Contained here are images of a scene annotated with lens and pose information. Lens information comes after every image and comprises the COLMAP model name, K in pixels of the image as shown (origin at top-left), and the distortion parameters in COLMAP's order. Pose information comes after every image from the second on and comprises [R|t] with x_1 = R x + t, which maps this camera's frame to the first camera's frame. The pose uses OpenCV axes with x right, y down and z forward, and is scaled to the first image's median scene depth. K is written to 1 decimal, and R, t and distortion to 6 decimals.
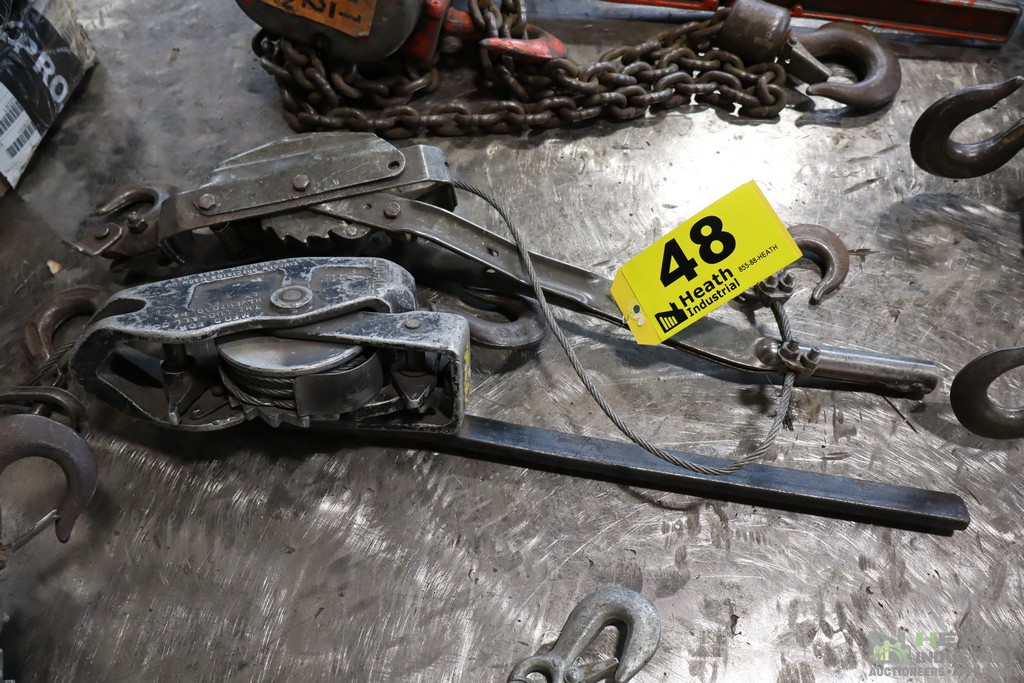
lens RADIAL K [[870.2, 0, 500.0], [0, 870.2, 341.7], [0, 0, 1]] dist [0.008139, 0.002616]
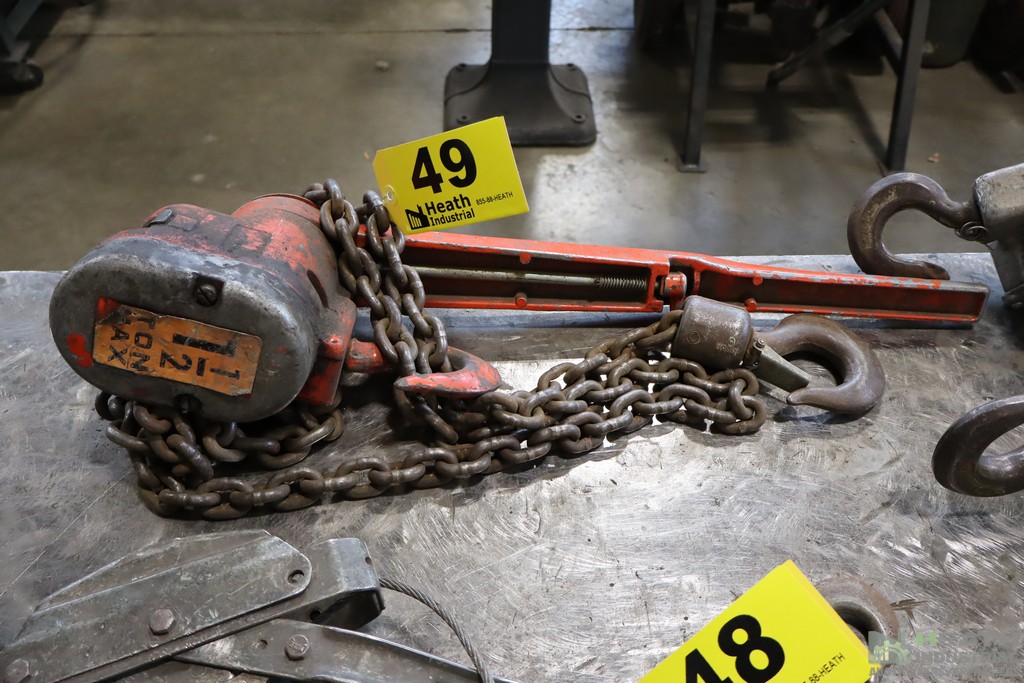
lens RADIAL K [[870.2, 0, 500.0], [0, 870.2, 341.7], [0, 0, 1]] dist [0.008139, 0.002616]
pose [[0.986807, -0.084780, 0.137932, -0.033167], [0.116495, 0.963442, -0.241264, -0.170994], [-0.112435, 0.254149, 0.960607, 0.207807]]
